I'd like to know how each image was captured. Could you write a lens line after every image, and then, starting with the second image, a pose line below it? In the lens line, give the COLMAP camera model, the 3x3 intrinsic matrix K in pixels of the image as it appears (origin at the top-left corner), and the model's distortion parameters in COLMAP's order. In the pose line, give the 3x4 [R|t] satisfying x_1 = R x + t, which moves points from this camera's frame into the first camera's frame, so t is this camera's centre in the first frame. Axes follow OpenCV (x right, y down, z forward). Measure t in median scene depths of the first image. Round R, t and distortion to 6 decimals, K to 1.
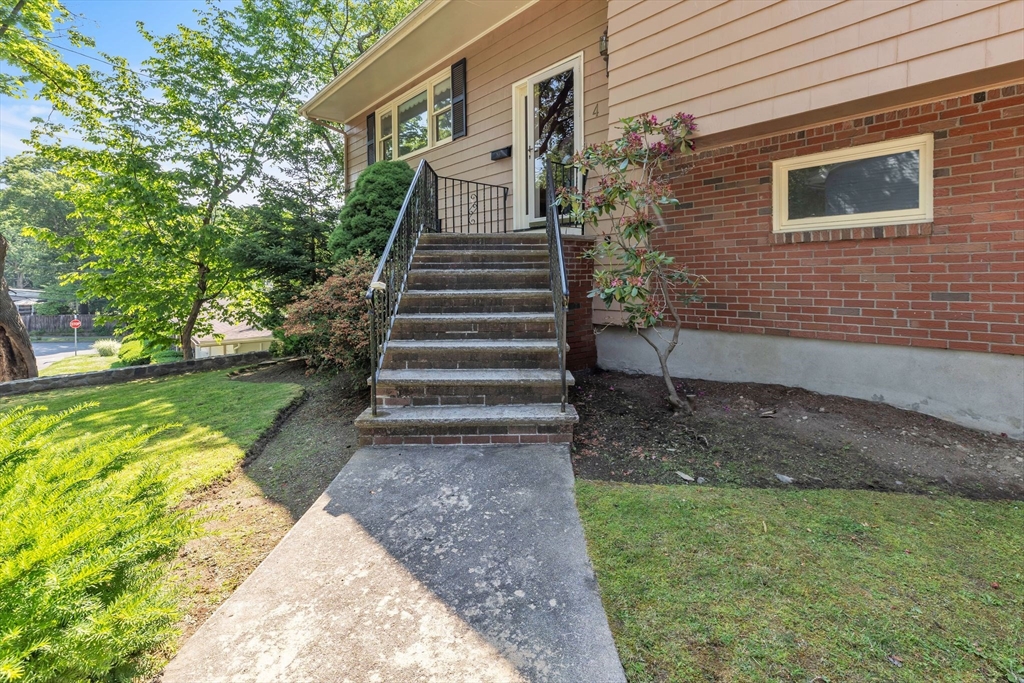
lens RADIAL K [[498.5, 0, 512.9], [0, 498.5, 342.5], [0, 0, 1]] dist [-0.001120, -0.000593]
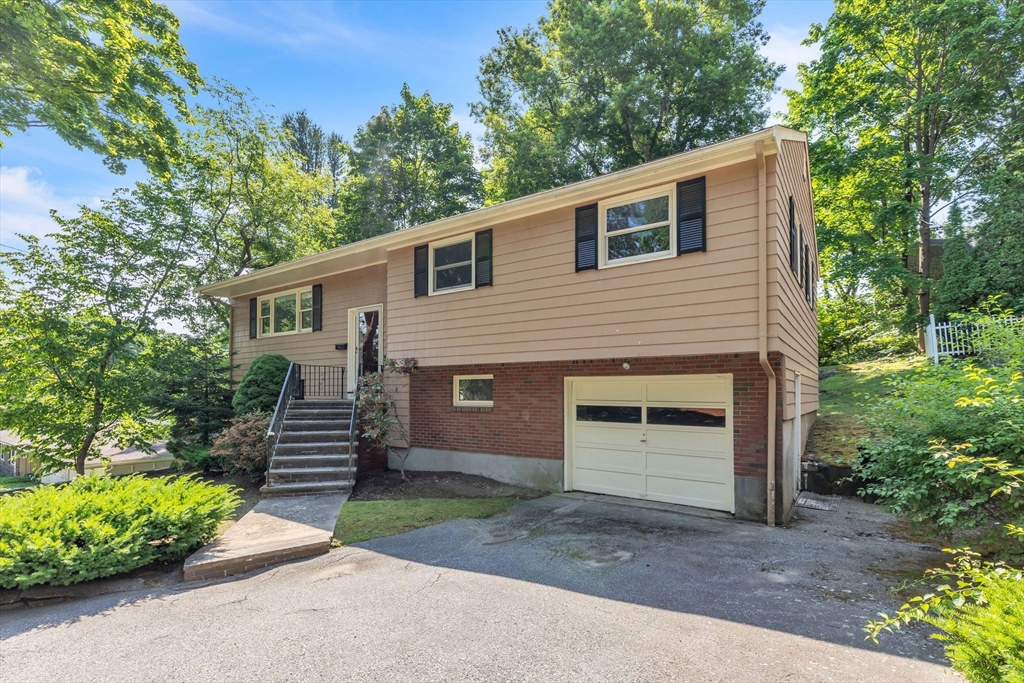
lens RADIAL K [[498.5, 0, 512.4], [0, 498.5, 396.3], [0, 0, 1]] dist [-0.001120, -0.000593]
pose [[0.969875, 0.004195, 0.243569, 0.203710], [0.026115, 0.992299, -0.121082, 0.023477], [-0.242201, 0.123795, 0.962296, -1.205468]]
